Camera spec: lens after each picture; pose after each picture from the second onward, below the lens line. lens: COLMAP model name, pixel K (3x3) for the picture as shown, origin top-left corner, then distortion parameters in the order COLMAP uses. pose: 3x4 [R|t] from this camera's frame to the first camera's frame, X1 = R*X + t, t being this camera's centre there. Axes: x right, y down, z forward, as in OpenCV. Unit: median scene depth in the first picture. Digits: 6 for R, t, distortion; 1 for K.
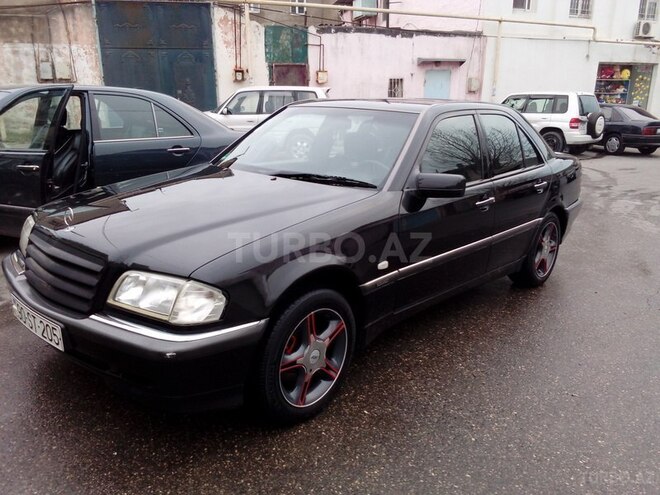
lens RADIAL K [[542.5, 0, 333.4], [0, 542.5, 247.0], [0, 0, 1]] dist [0.002515, -0.038981]
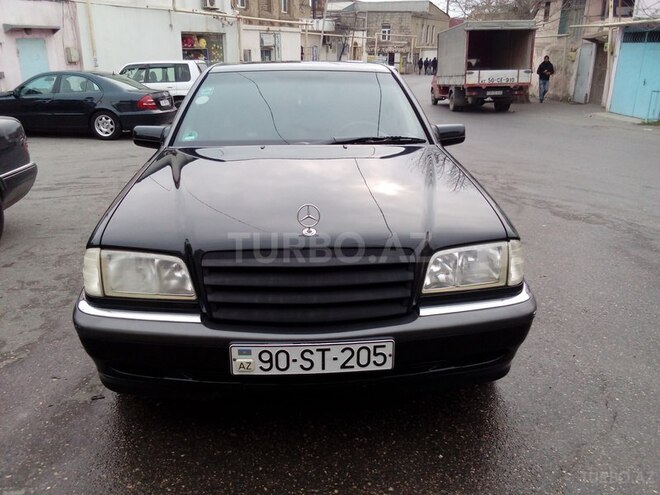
lens RADIAL K [[542.5, 0, 332.8], [0, 542.5, 249.4], [0, 0, 1]] dist [0.002515, -0.038981]
pose [[0.698415, -0.247634, 0.671486, -0.127865], [0.211990, 0.967708, 0.136385, -0.013746], [-0.683576, 0.047095, 0.728358, 0.054291]]
